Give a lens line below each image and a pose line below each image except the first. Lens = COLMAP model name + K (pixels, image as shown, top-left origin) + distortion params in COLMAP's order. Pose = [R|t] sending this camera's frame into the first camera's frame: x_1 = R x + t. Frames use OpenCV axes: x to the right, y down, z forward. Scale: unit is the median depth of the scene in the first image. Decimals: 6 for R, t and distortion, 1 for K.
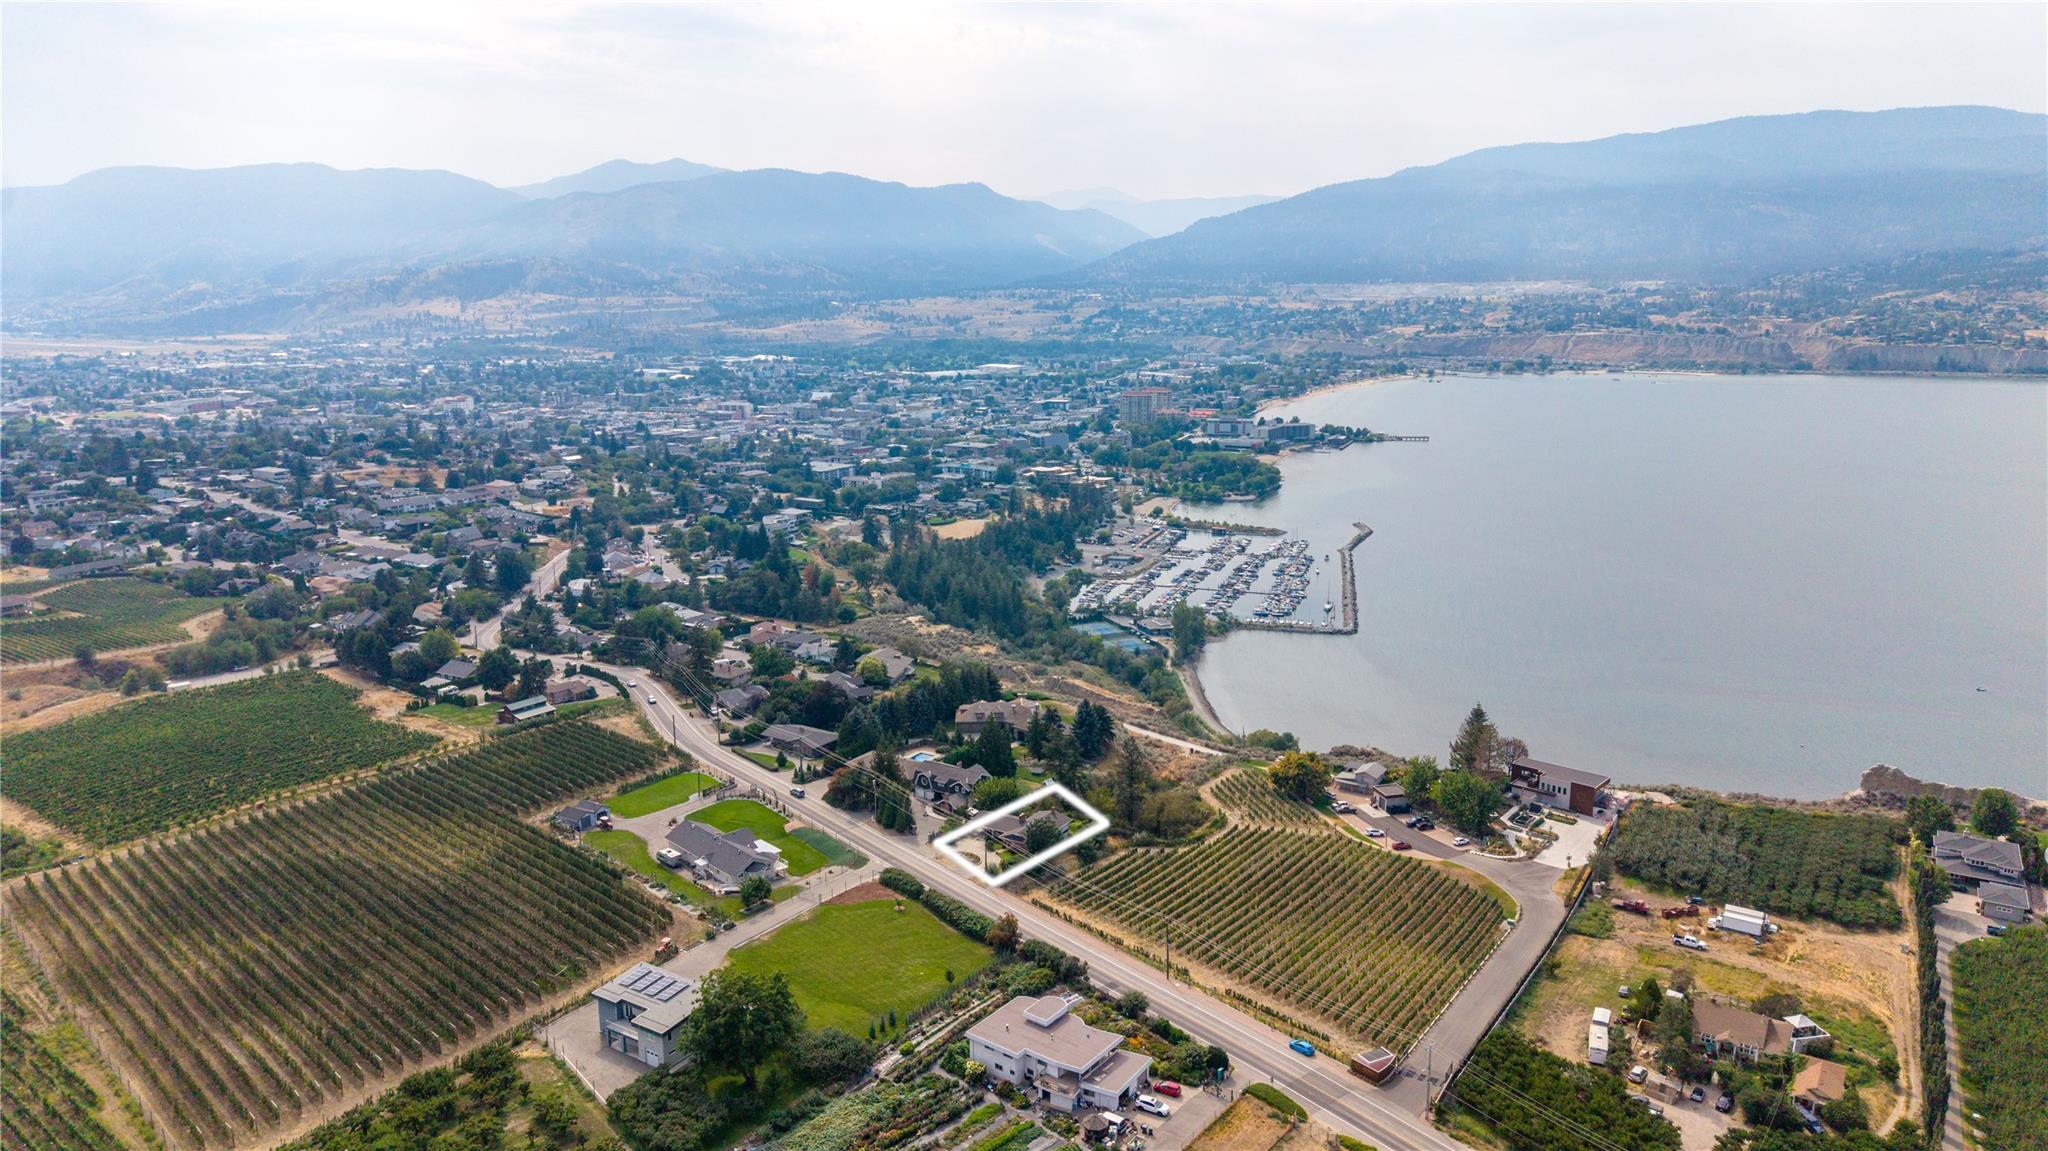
lens RADIAL K [[1351.5, 0, 1024.0], [0, 1351.5, 604.4], [0, 0, 1]] dist [0.067895, -0.085355]
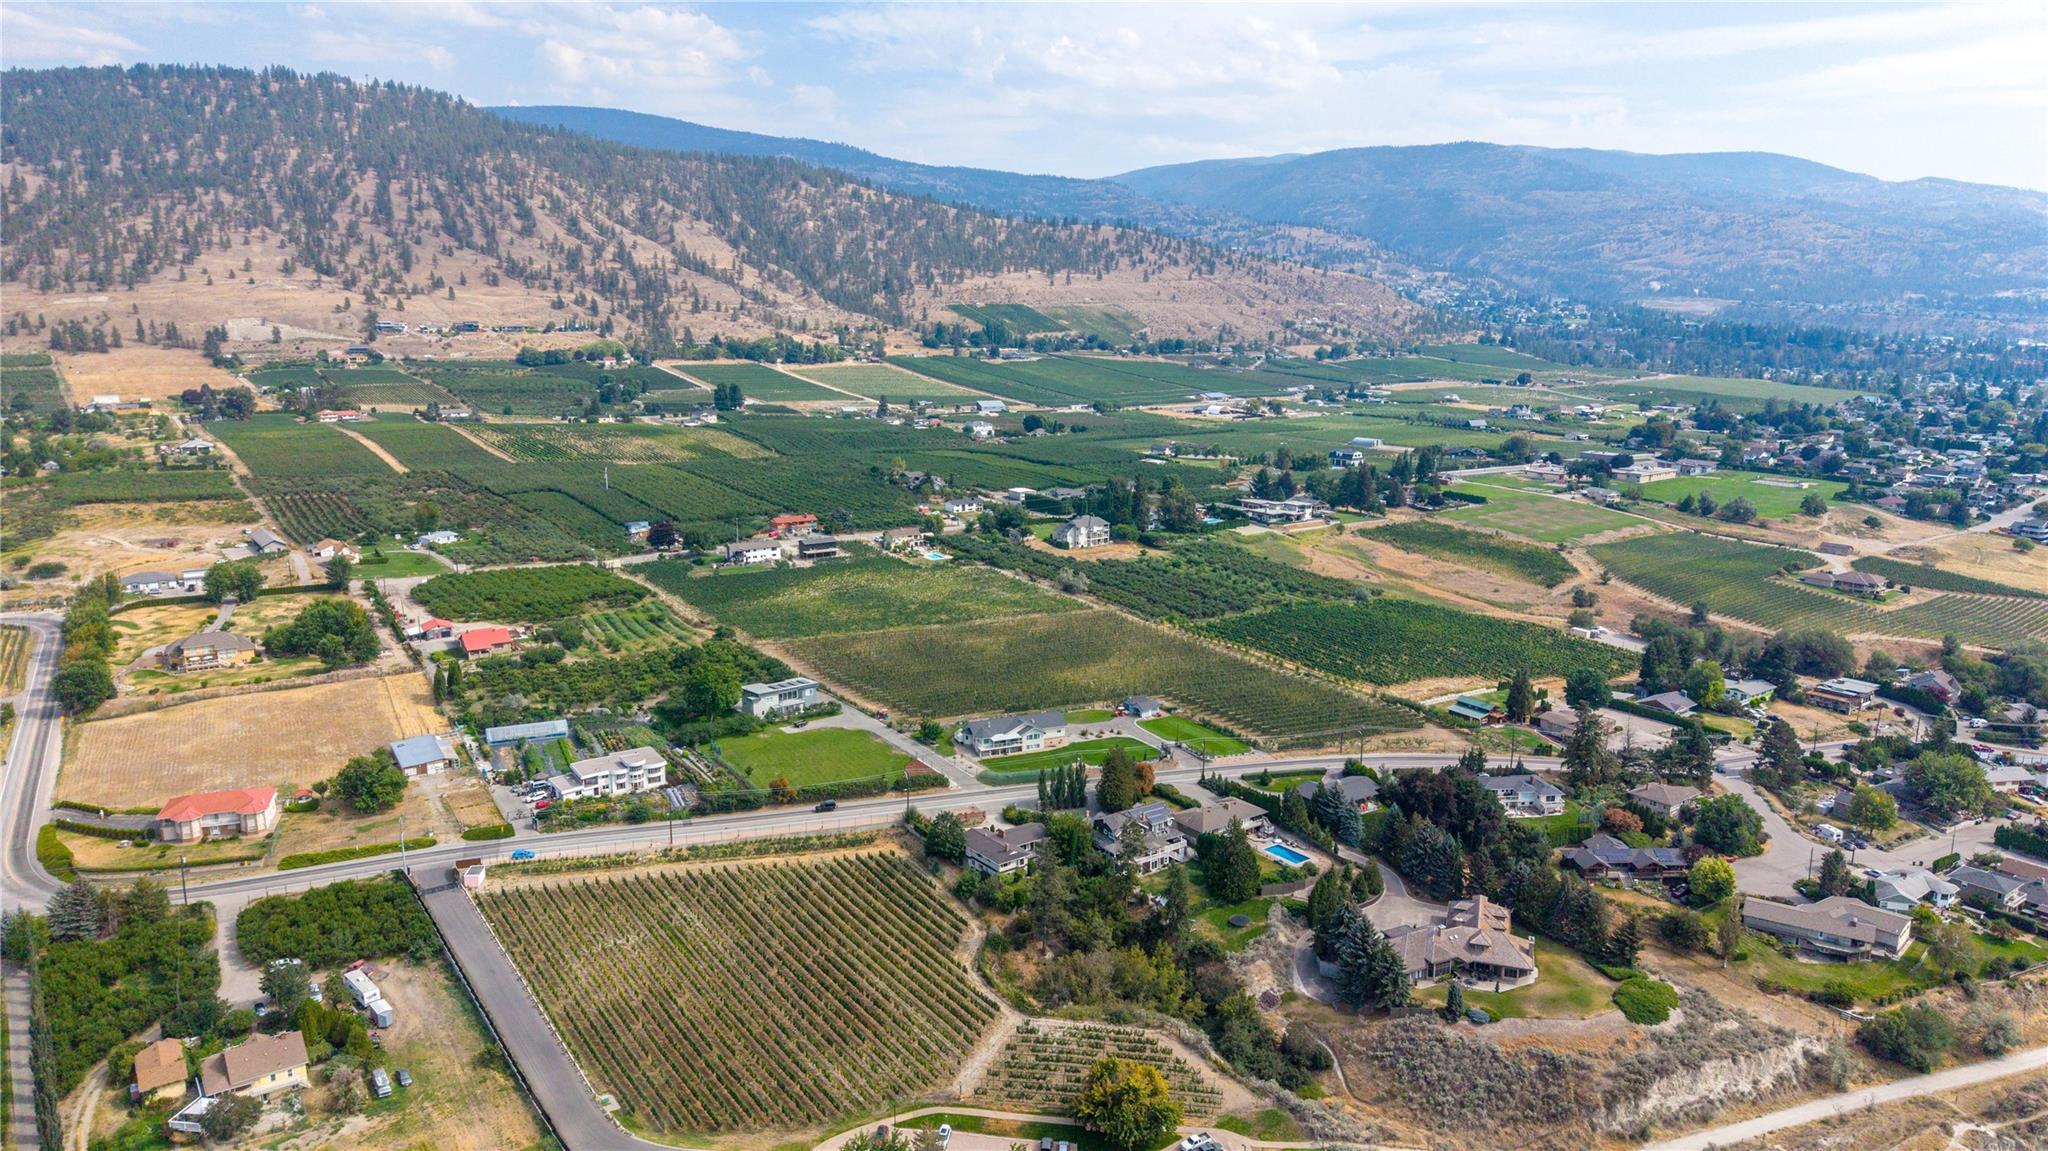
lens RADIAL K [[1363.9, 0, 1024.1], [0, 1363.9, 582.8], [0, 0, 1]] dist [0.038751, -0.044466]
pose [[-0.349887, 0.201163, -0.914939, 0.080756], [-0.218898, 0.932078, 0.288641, -0.028079], [0.910858, 0.301270, -0.282088, 0.116559]]
